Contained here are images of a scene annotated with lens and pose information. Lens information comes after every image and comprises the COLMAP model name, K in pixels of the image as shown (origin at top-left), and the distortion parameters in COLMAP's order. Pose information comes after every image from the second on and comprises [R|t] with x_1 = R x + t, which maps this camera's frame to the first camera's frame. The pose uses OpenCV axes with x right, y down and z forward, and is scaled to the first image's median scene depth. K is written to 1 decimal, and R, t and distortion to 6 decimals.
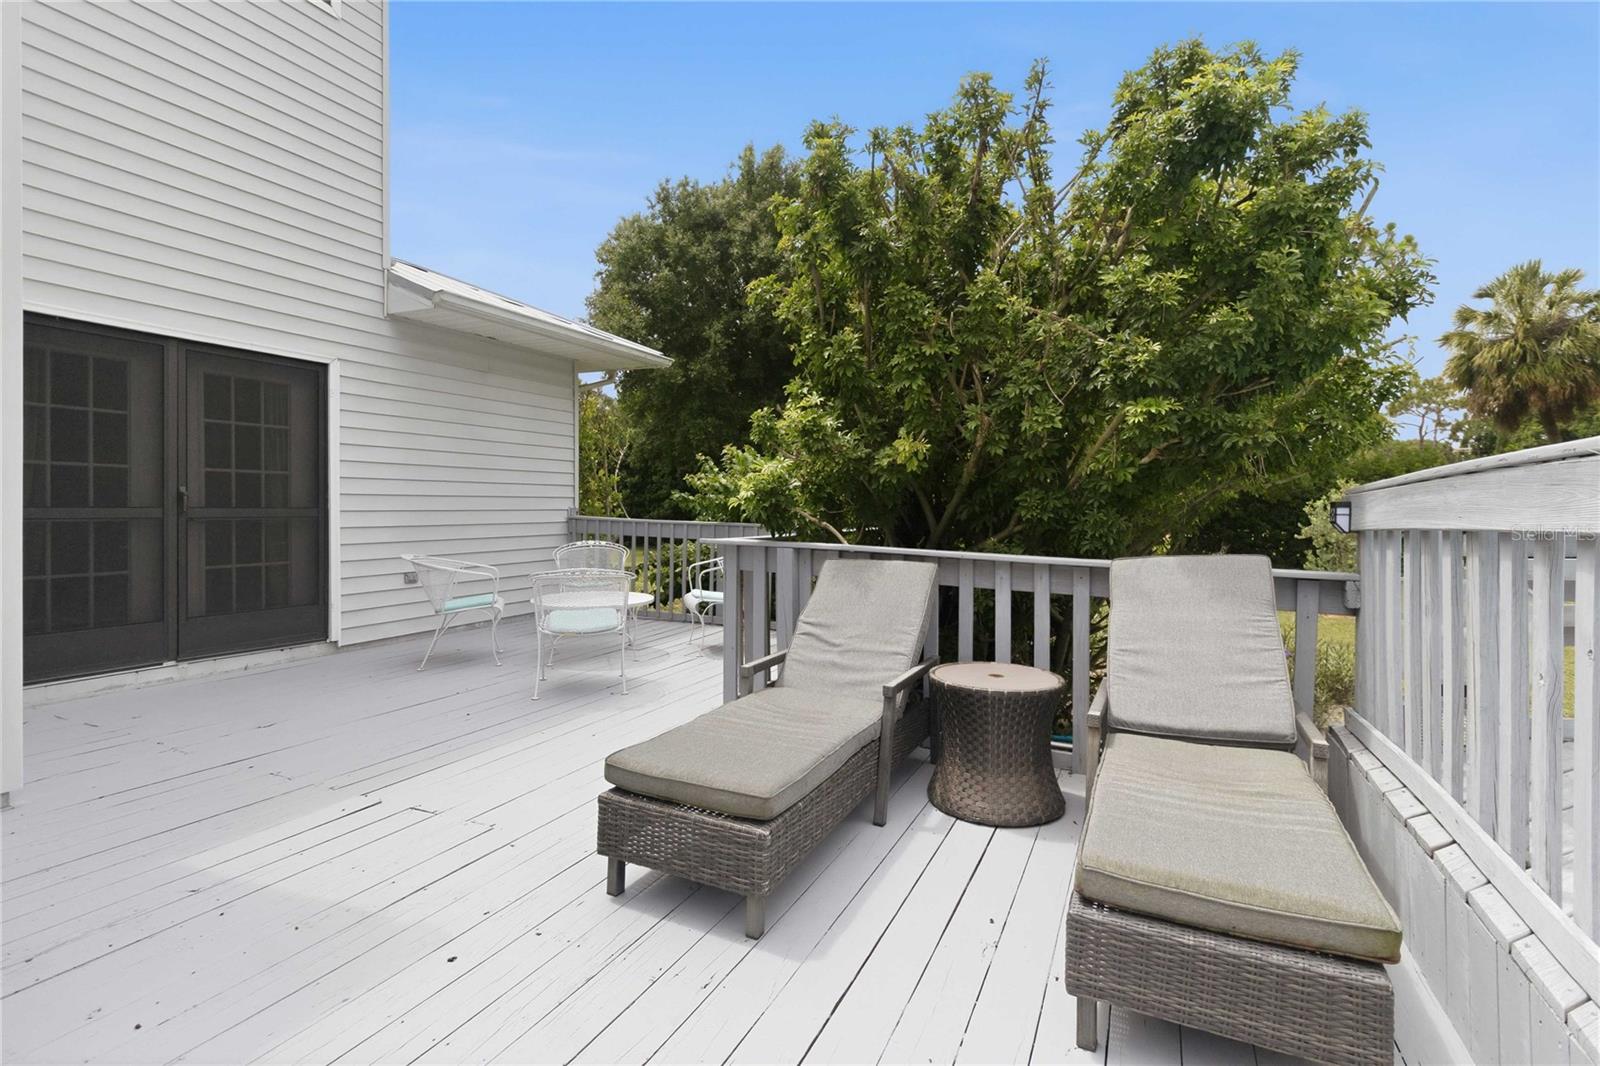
lens RADIAL K [[765.0, 0, 802.3], [0, 765.0, 509.2], [0, 0, 1]] dist [-0.014592, 0.000439]
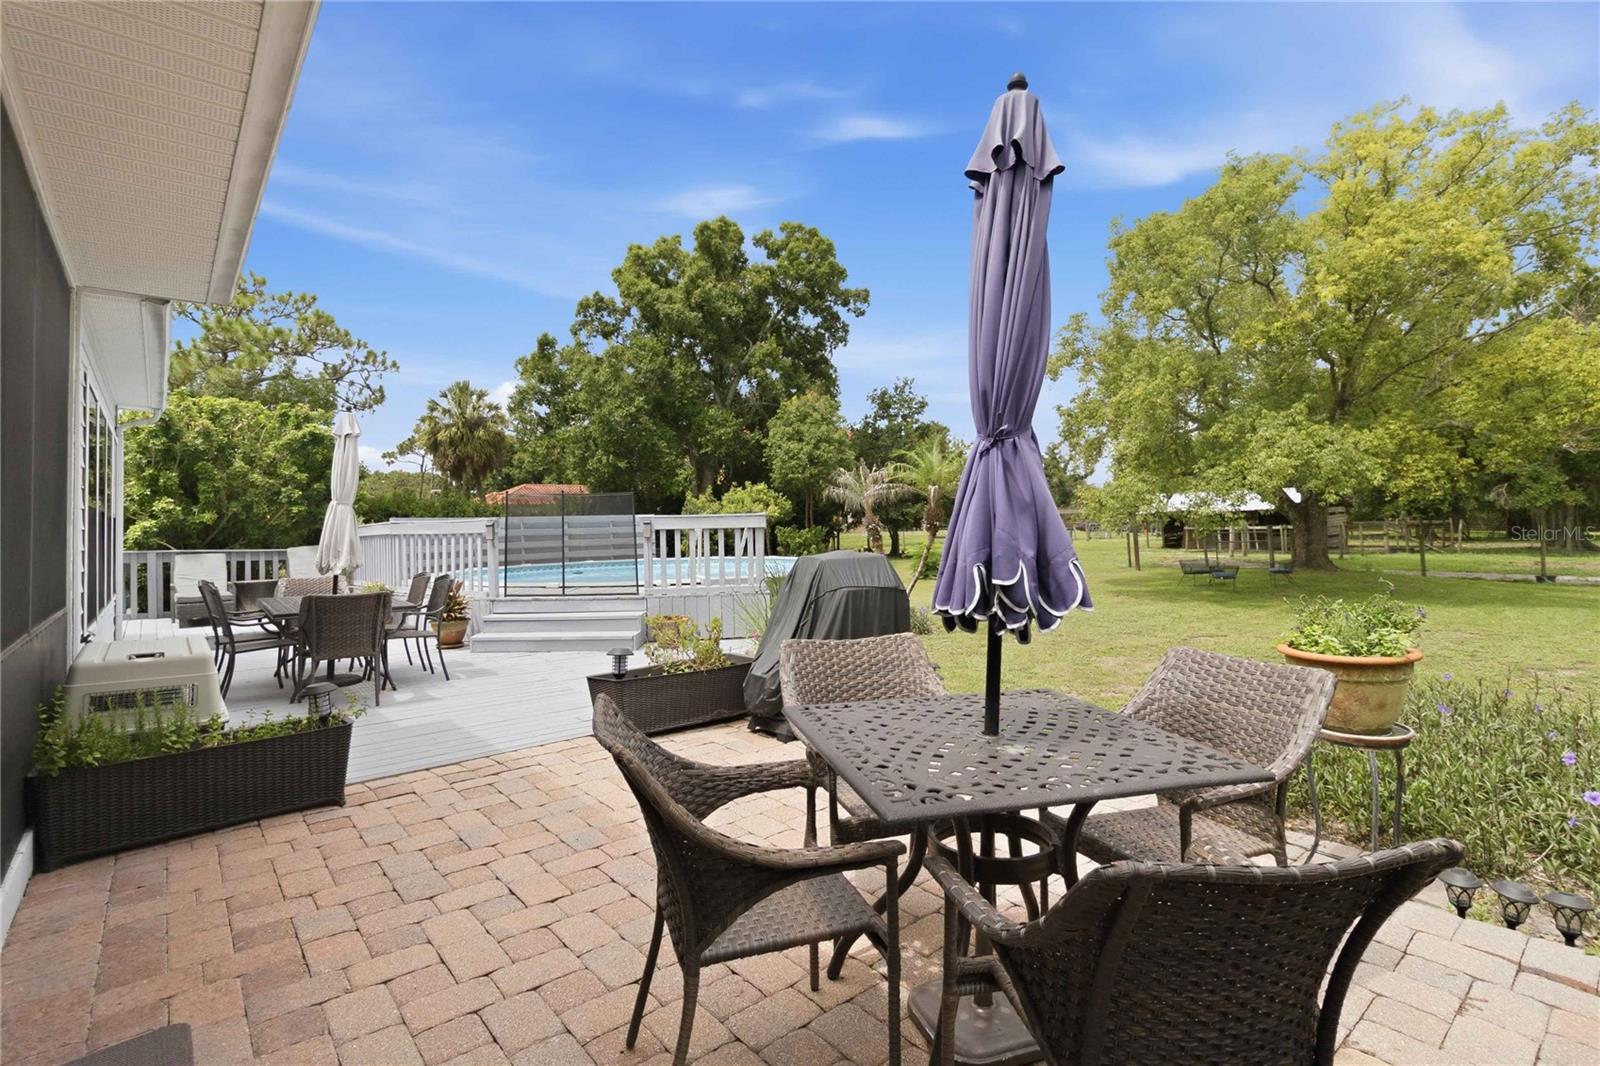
lens RADIAL K [[765.0, 0, 802.3], [0, 765.0, 509.2], [0, 0, 1]] dist [-0.014592, 0.000439]
pose [[0.420040, -0.004164, 0.907496, -0.307464], [0.034686, 0.999332, -0.011469, 0.001100], [-0.906842, 0.036295, 0.419905, -0.458475]]
